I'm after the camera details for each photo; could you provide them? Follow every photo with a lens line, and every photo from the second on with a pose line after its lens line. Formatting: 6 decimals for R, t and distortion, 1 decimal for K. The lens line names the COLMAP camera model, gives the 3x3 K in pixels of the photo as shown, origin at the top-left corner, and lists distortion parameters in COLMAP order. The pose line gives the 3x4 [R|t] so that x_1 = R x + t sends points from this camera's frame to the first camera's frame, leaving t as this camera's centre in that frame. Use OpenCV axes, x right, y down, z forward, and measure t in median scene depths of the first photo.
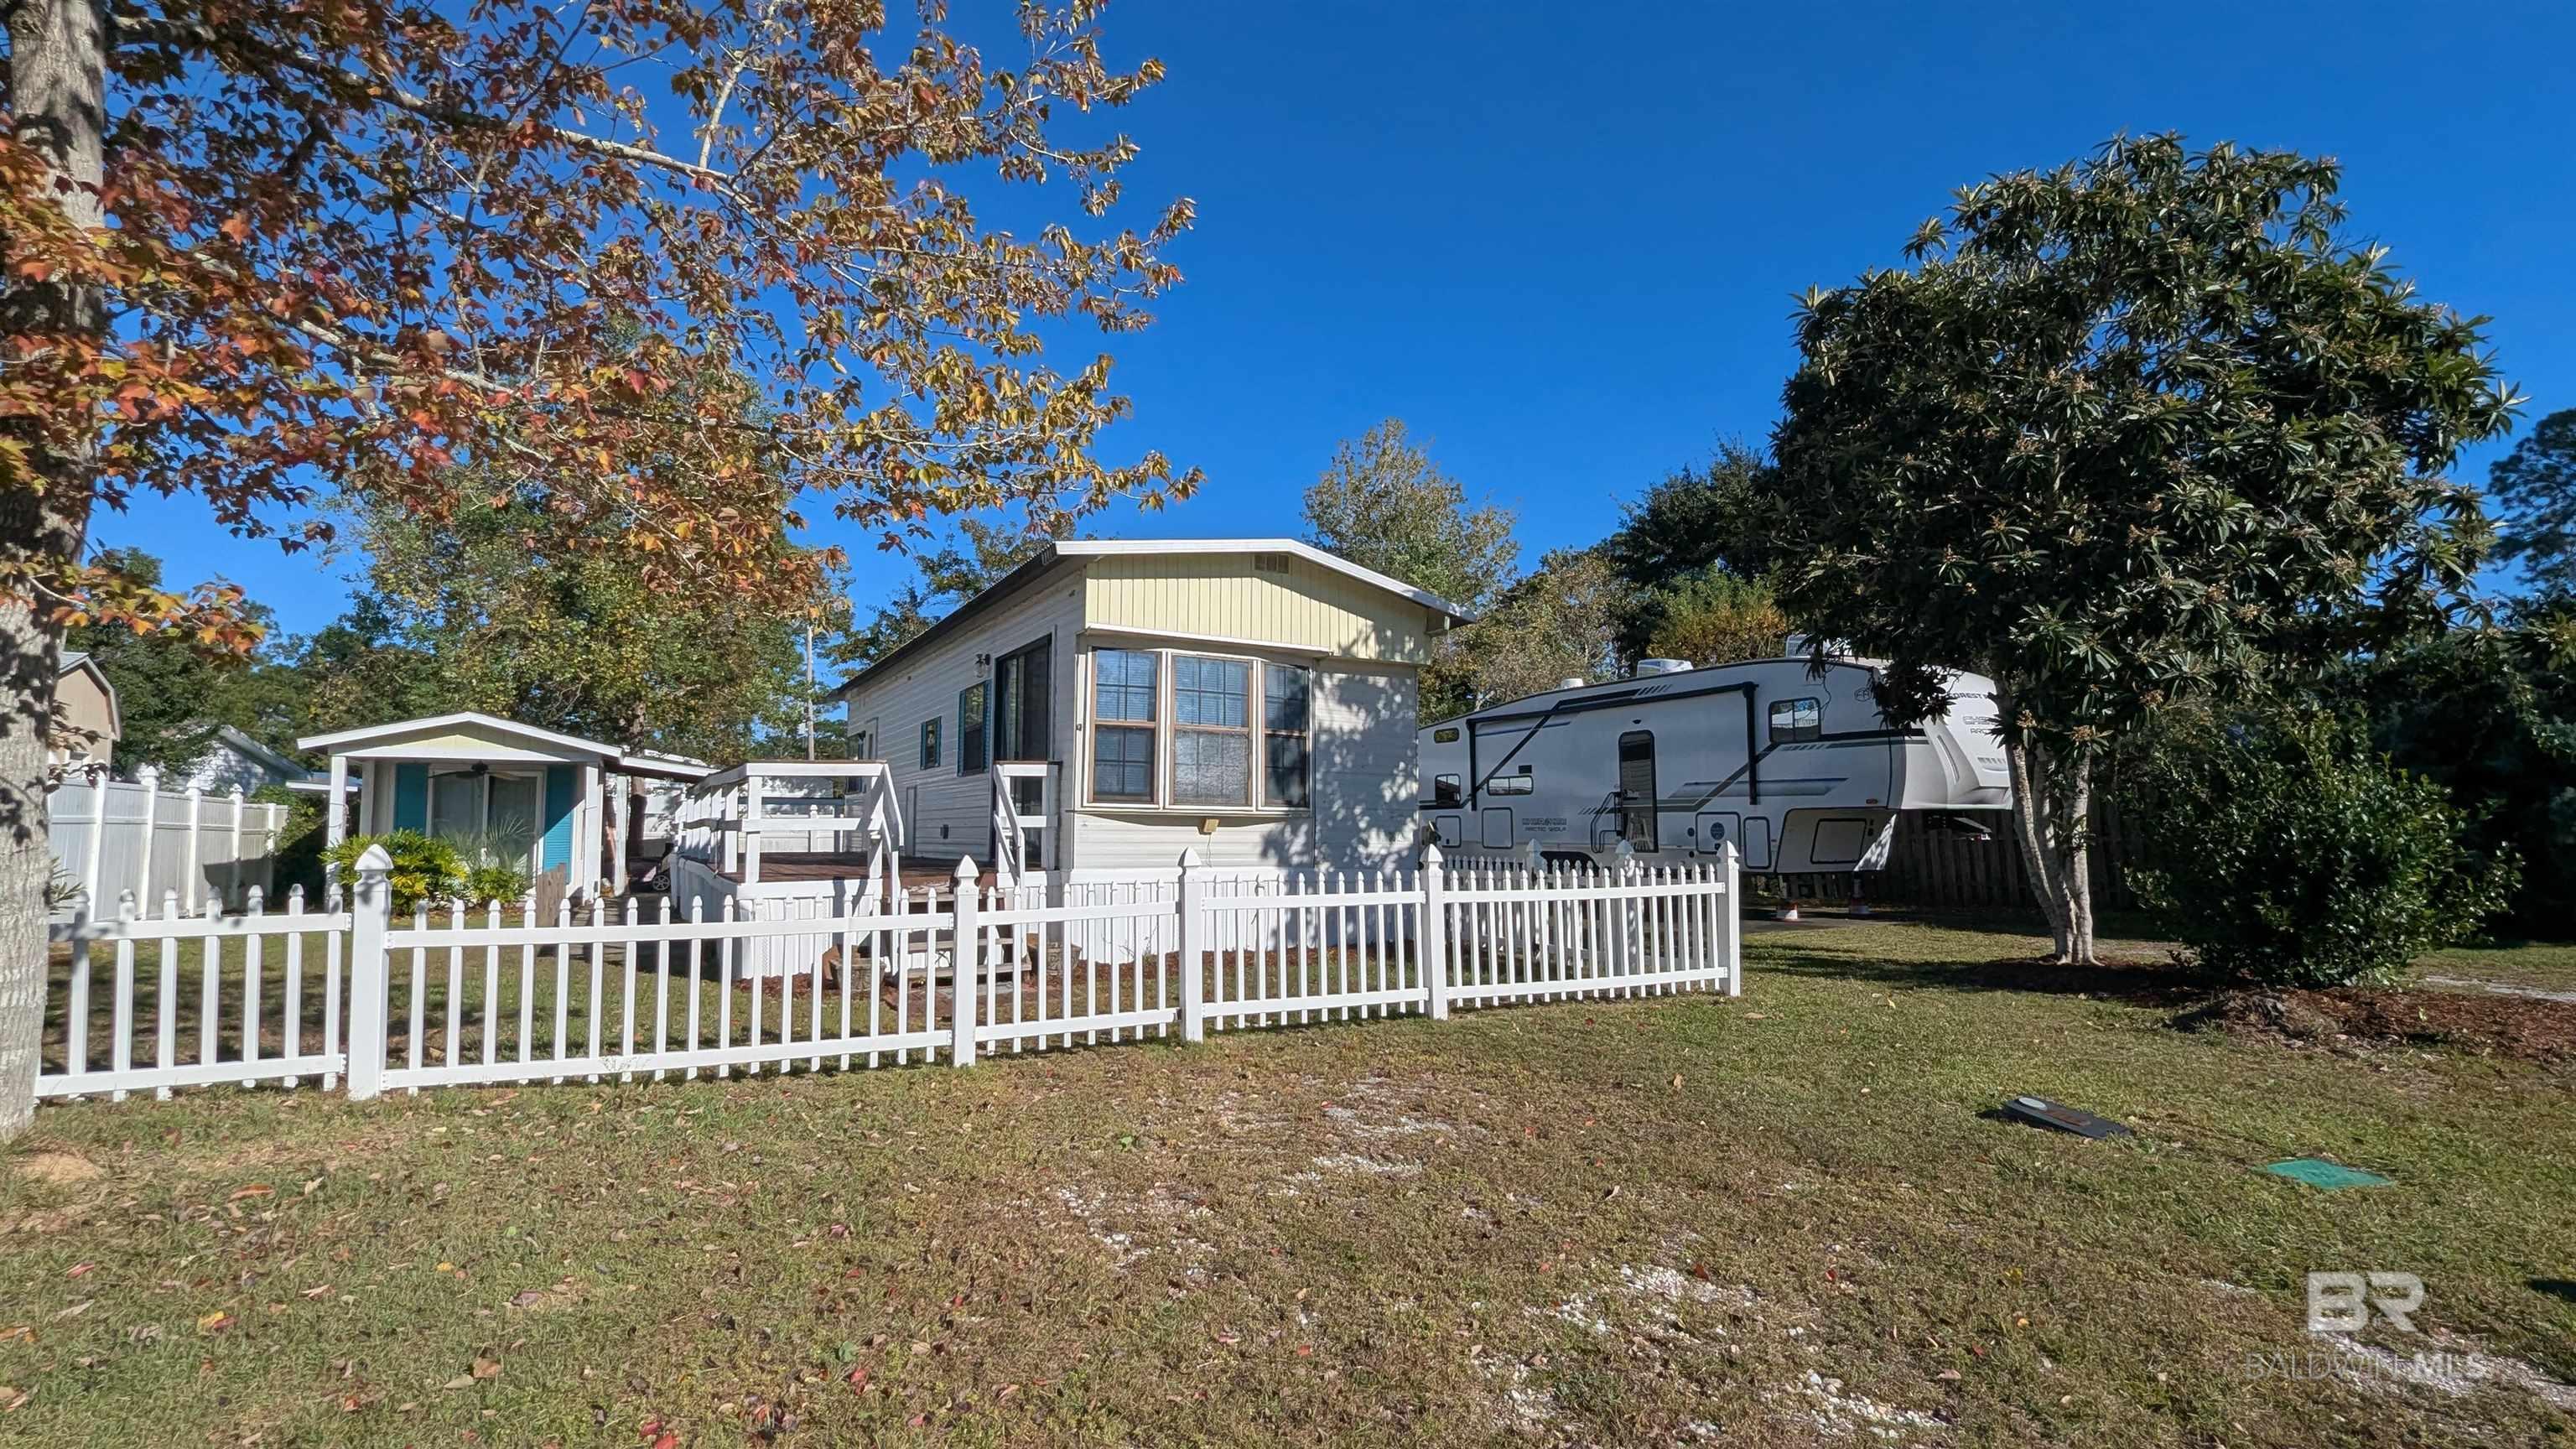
lens RADIAL K [[1157.1, 0, 1299.5], [0, 1157.1, 743.8], [0, 0, 1]] dist [0.001361, 0.000680]
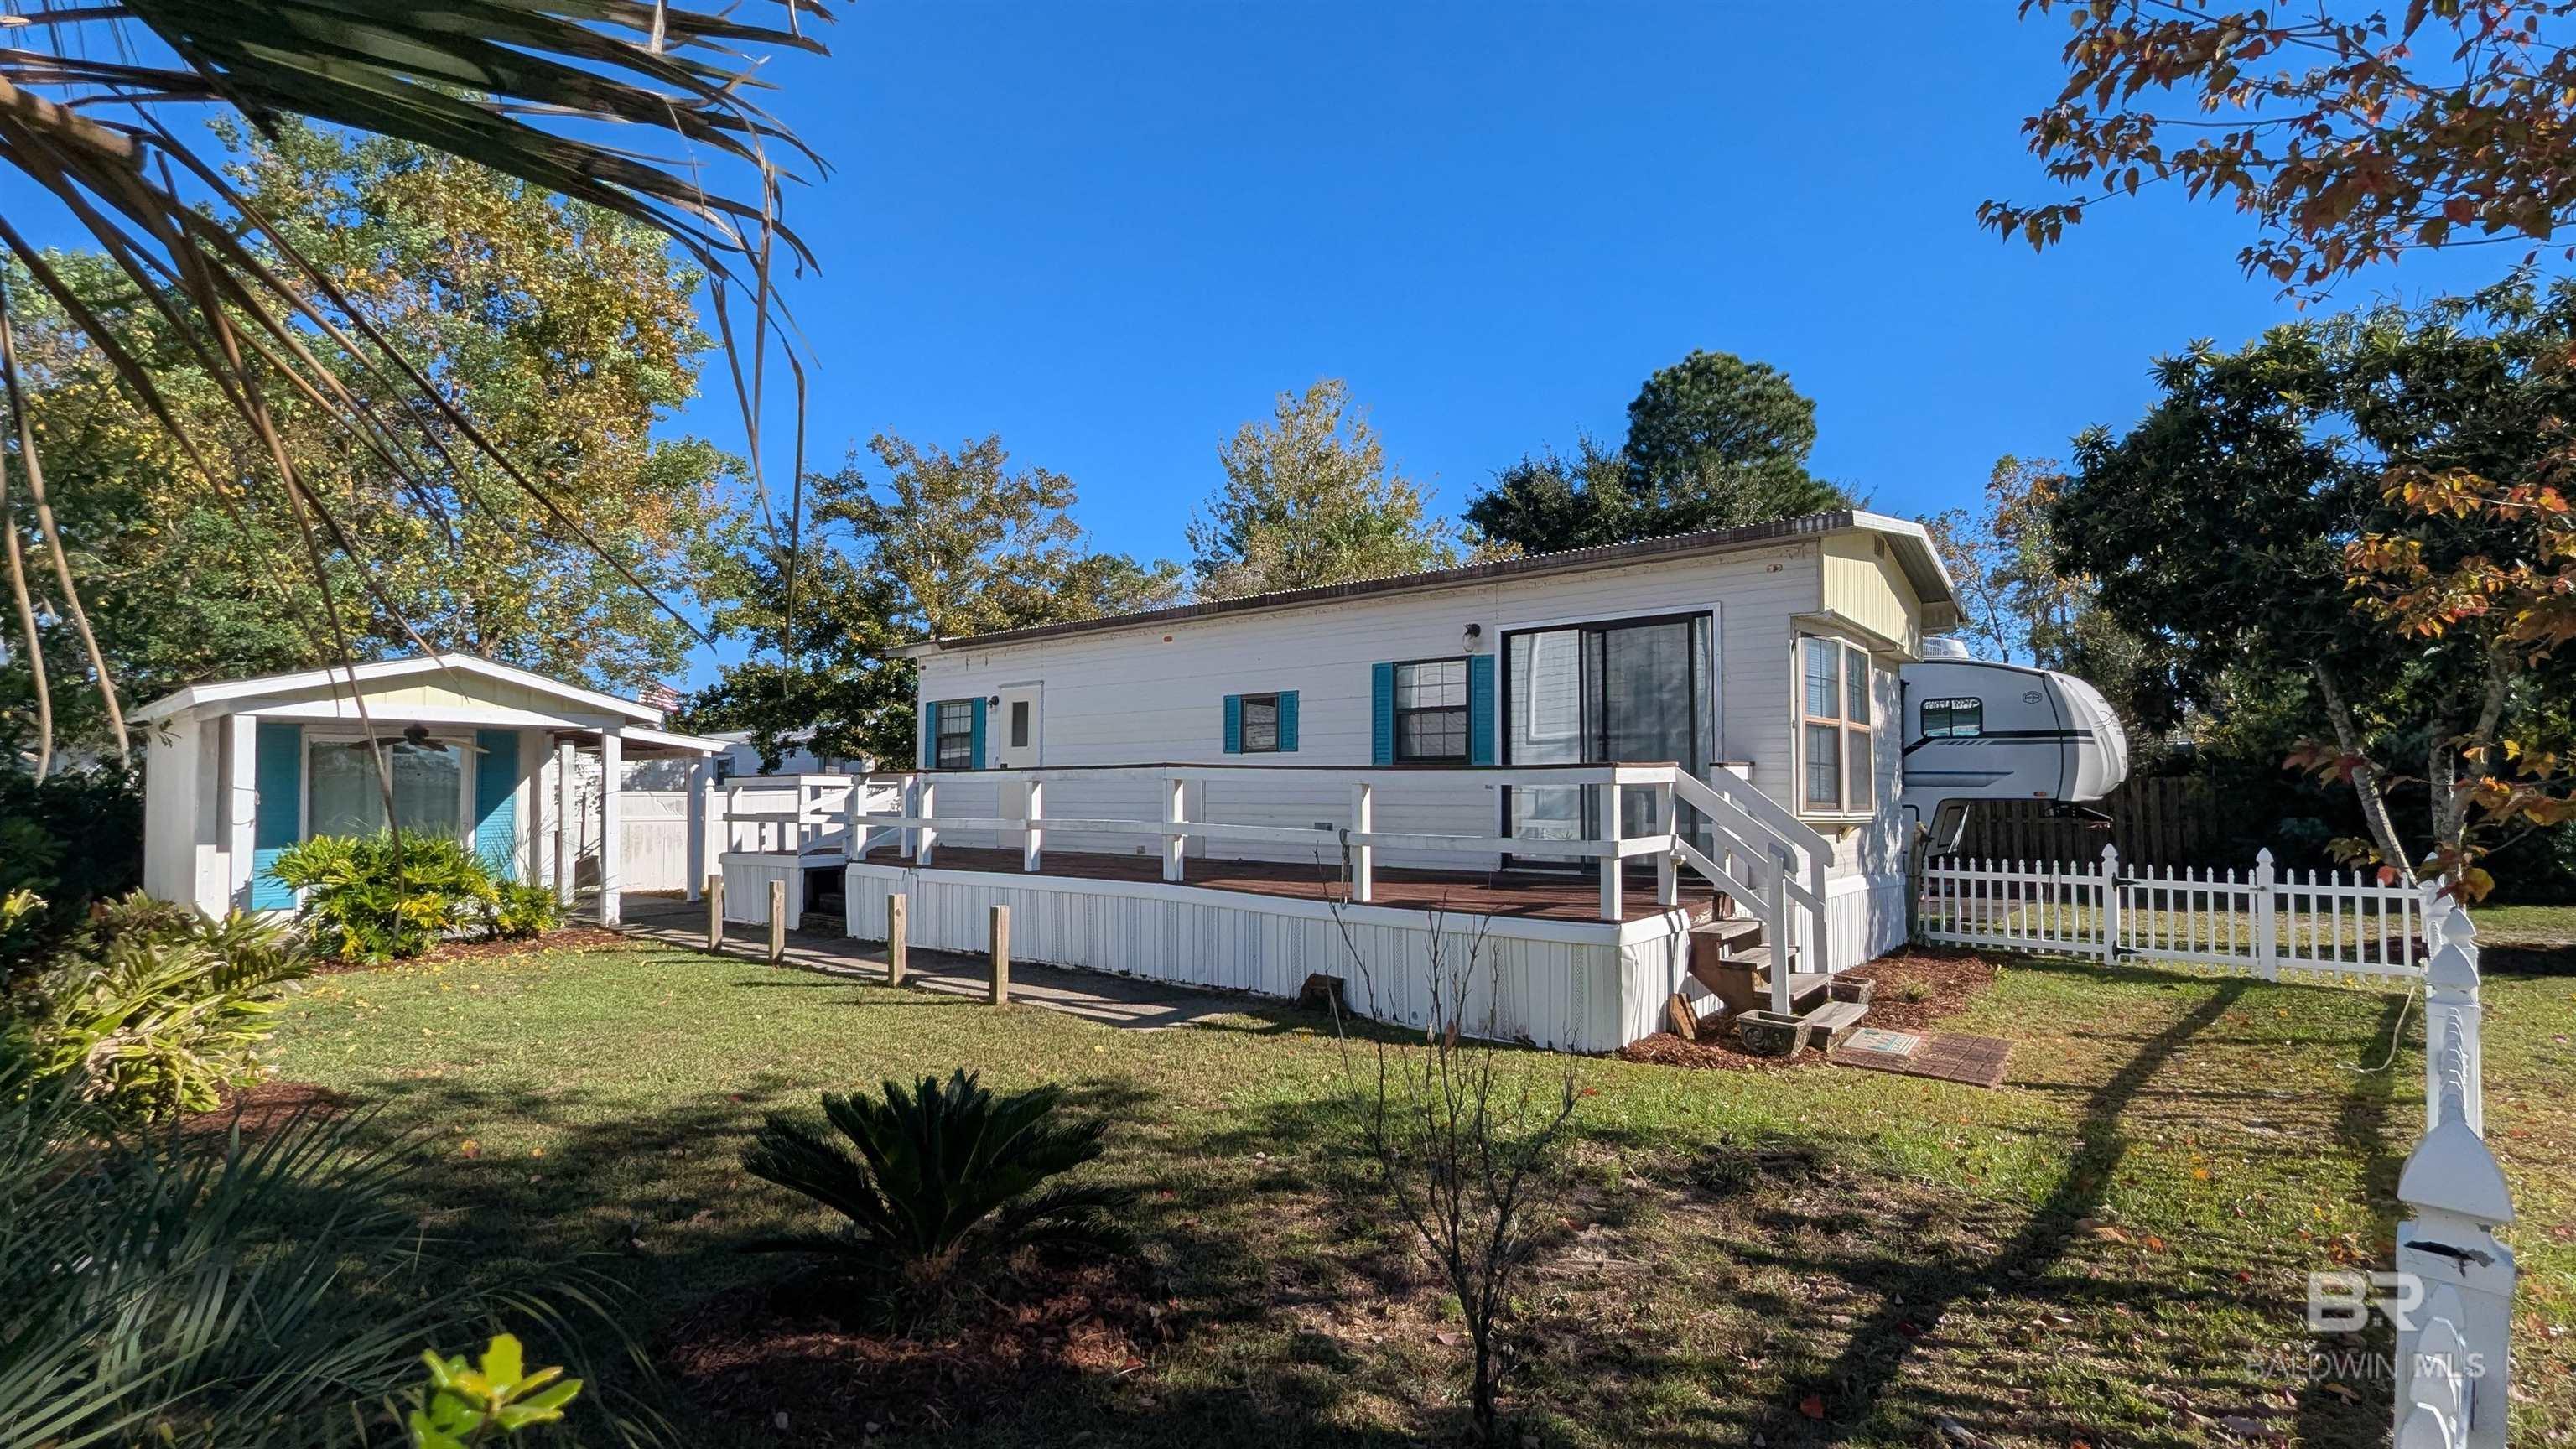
lens RADIAL K [[1157.1, 0, 1307.3], [0, 1157.1, 746.4], [0, 0, 1]] dist [0.001361, 0.000680]
pose [[0.935622, 0.016568, 0.352615, -0.504059], [-0.028825, 0.999148, 0.029539, -0.007354], [-0.351825, -0.037801, 0.935302, 0.192874]]
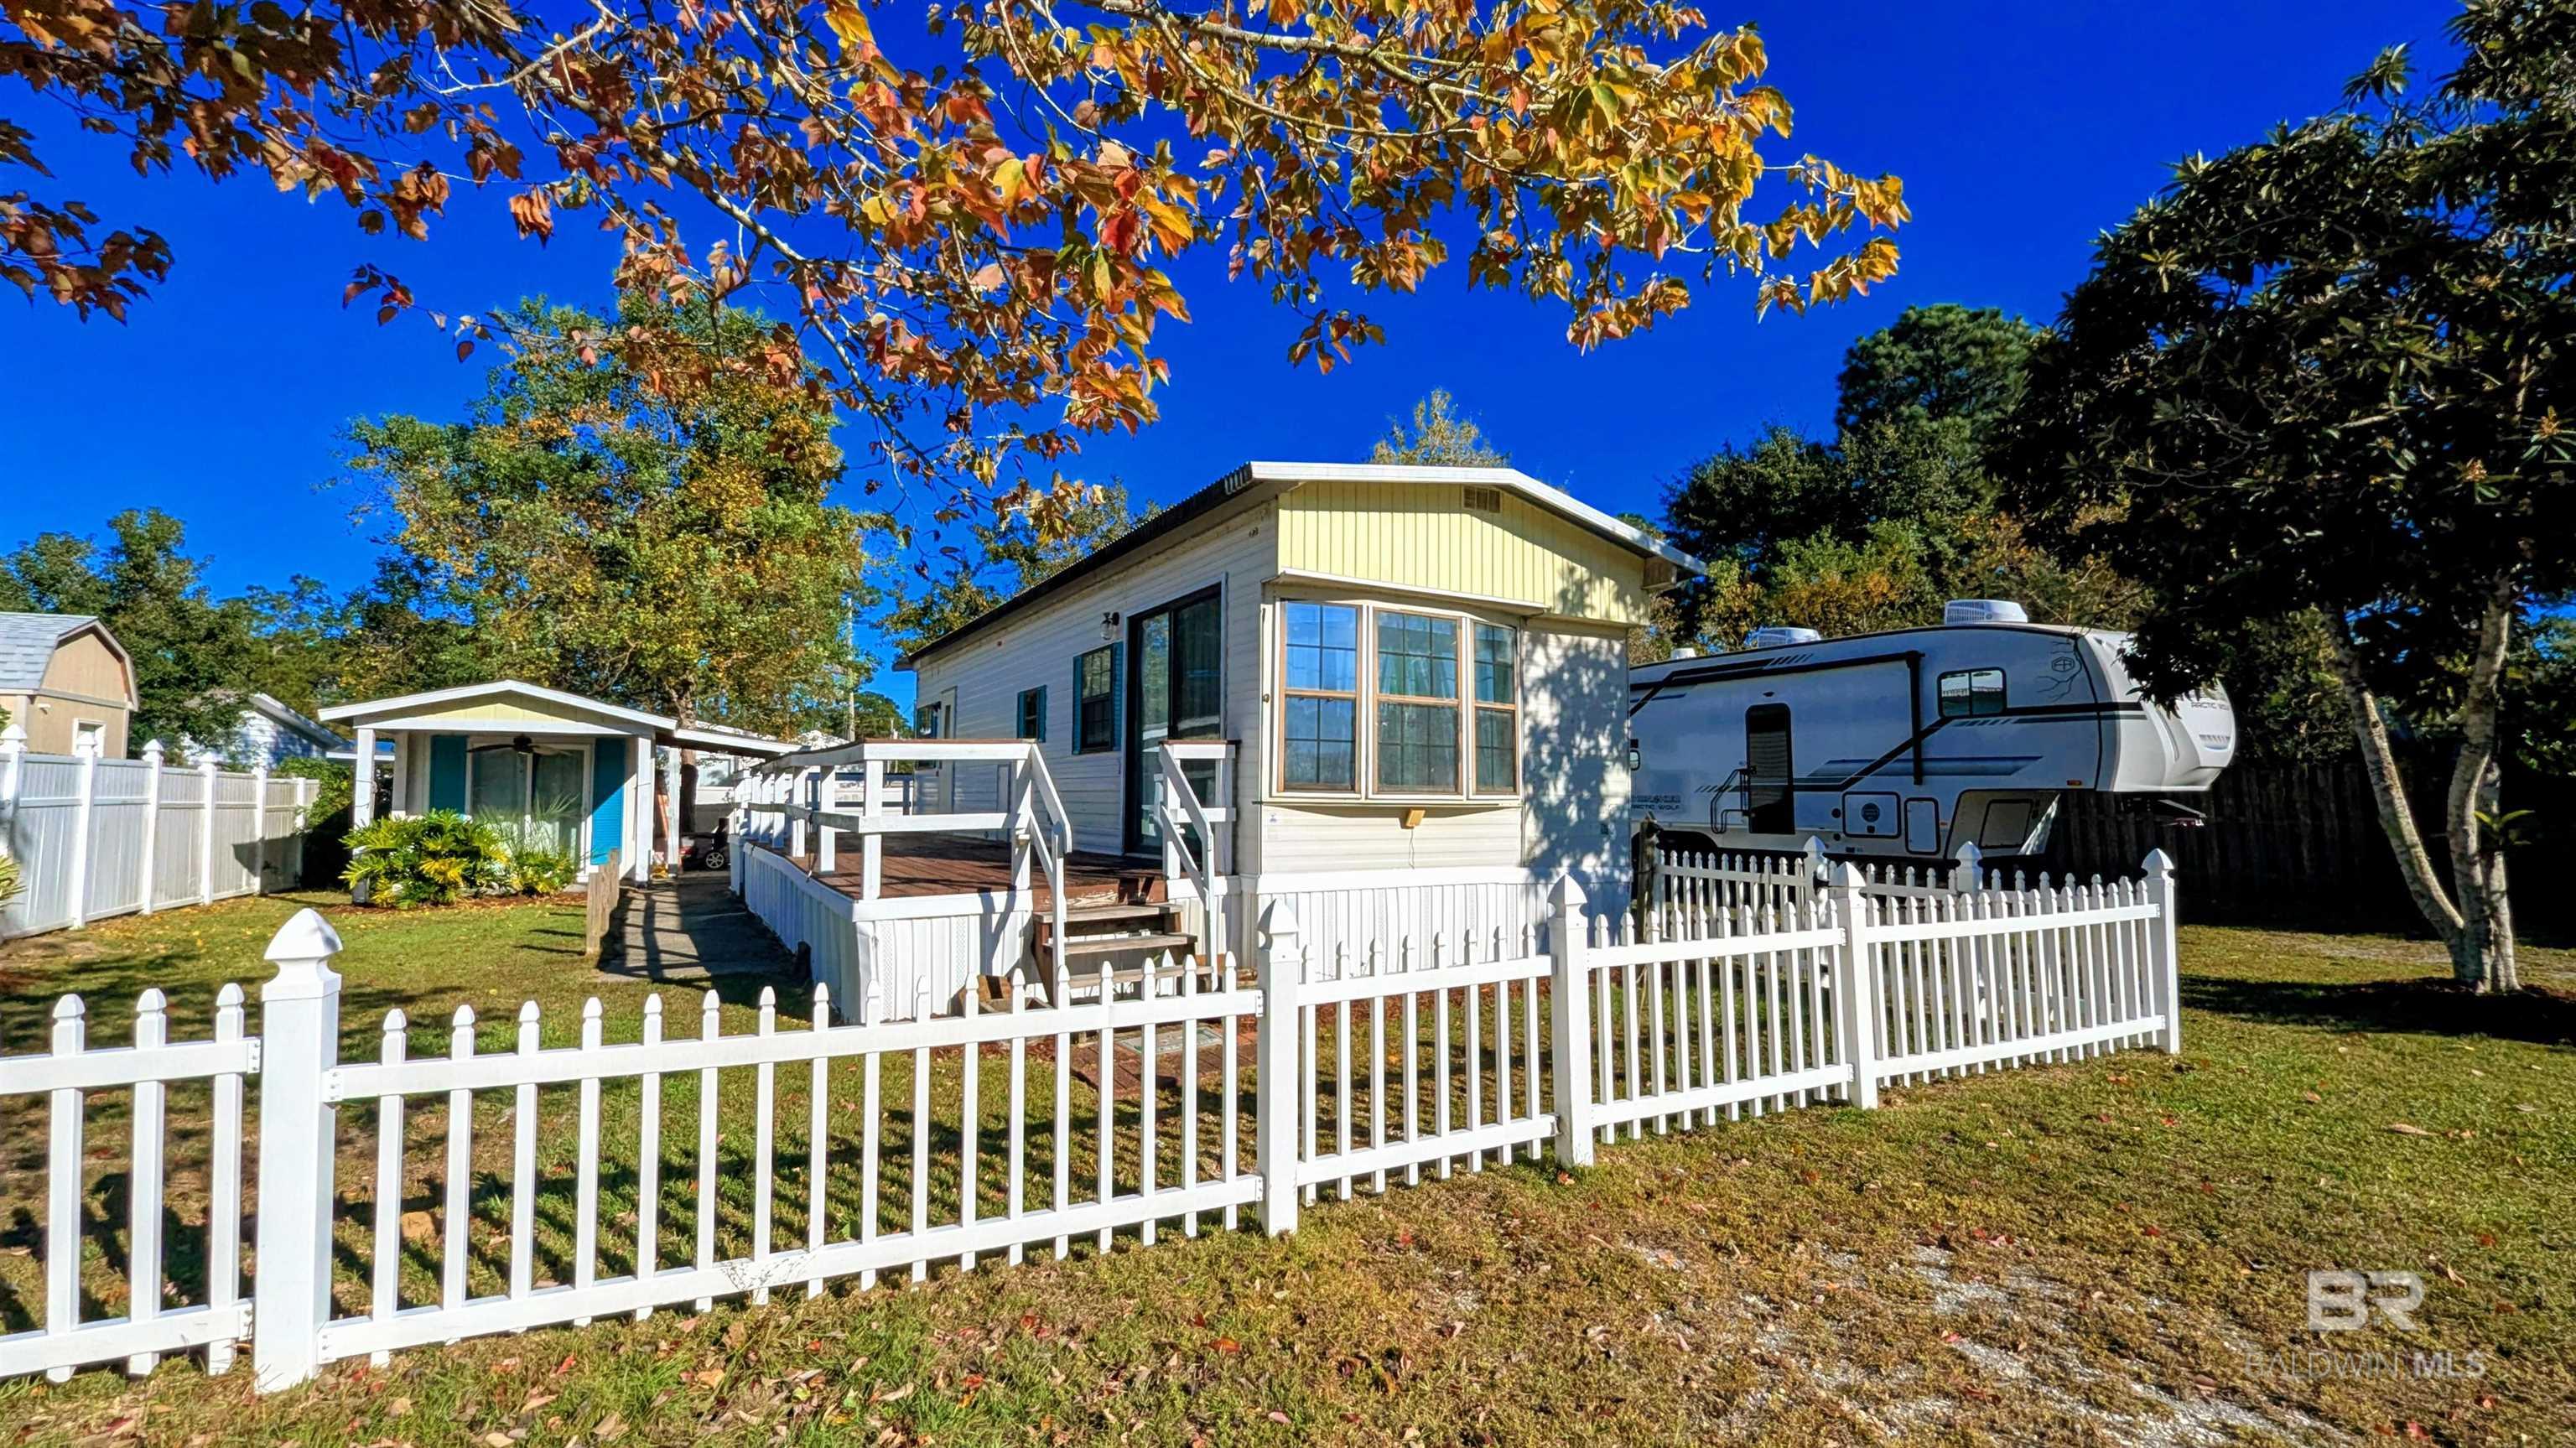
lens RADIAL K [[1074.2, 0, 1298.2], [0, 1074.2, 727.1], [0, 0, 1]] dist [0.002499, -0.001393]
pose [[0.999976, 0.002150, 0.006526, -0.104523], [-0.002225, 0.999933, 0.011373, -0.001347], [-0.006501, -0.011387, 0.999914, 0.153072]]
